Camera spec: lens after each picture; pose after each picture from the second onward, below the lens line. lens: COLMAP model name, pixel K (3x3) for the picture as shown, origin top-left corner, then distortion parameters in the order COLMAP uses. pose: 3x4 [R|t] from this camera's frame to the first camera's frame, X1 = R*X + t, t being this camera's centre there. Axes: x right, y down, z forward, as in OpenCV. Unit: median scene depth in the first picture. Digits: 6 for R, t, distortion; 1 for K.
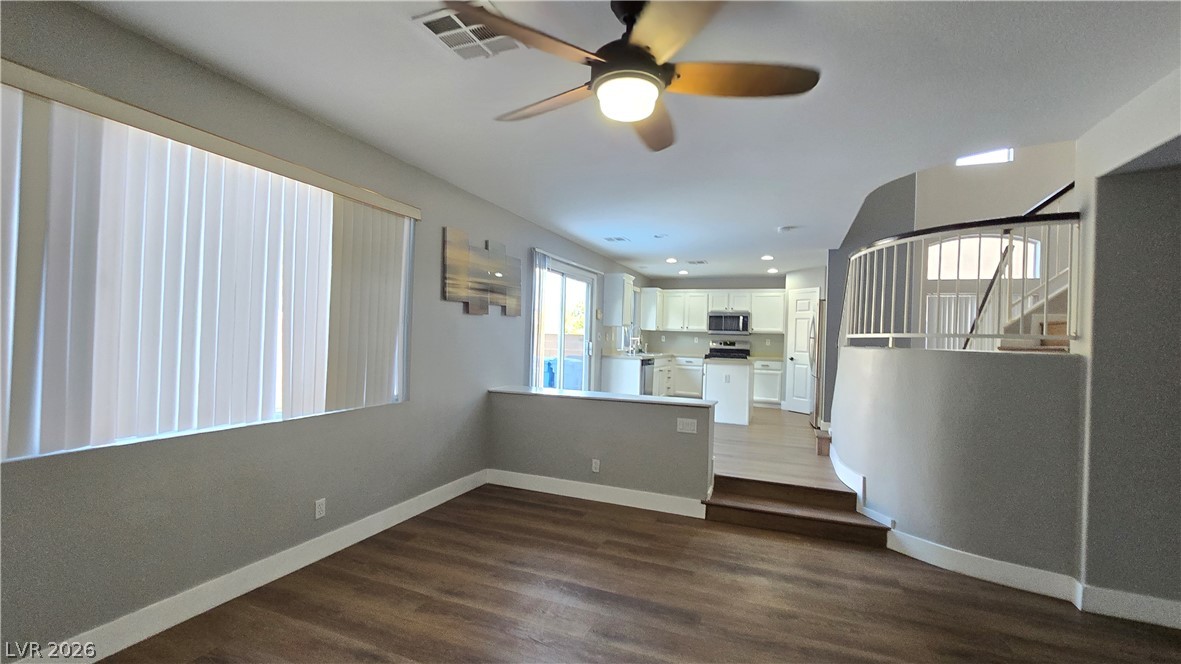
lens RADIAL K [[481.7, 0, 594.8], [0, 481.7, 338.1], [0, 0, 1]] dist [-0.001220, -0.000651]
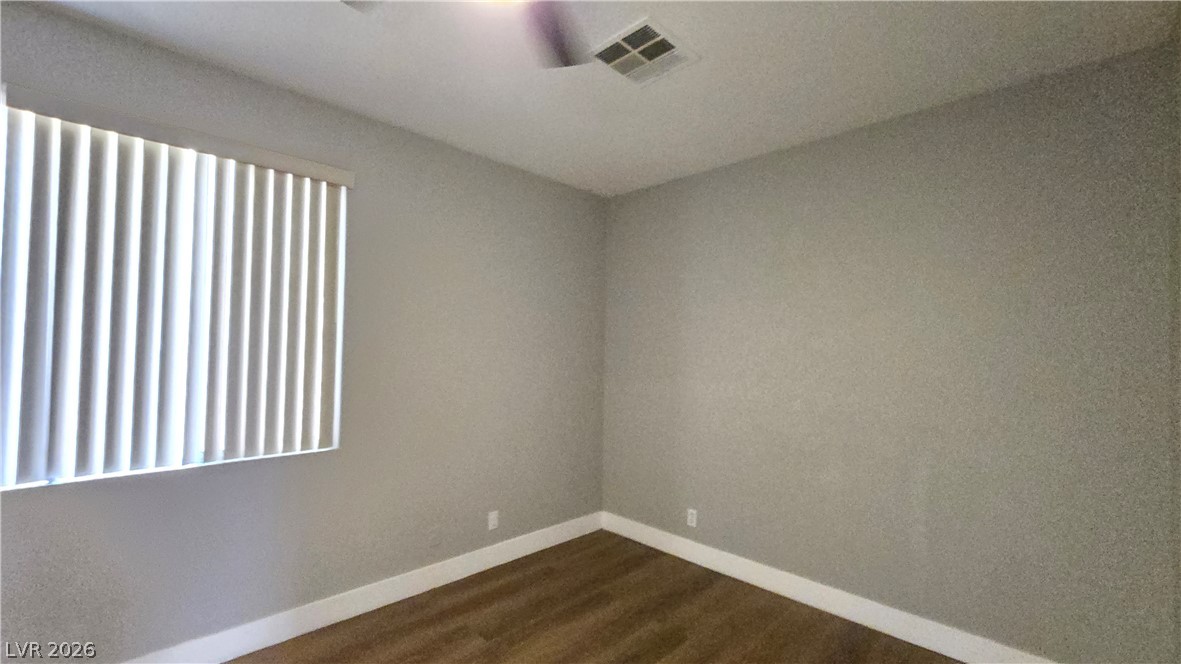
lens RADIAL K [[475.1, 0, 591.6], [0, 475.1, 334.3], [0, 0, 1]] dist [-0.009719, 0.003789]
pose [[0.917236, -0.036548, -0.396664, 0.069403], [0.020213, 0.998770, -0.045284, 0.002545], [0.397831, 0.033519, 0.916846, 0.166185]]
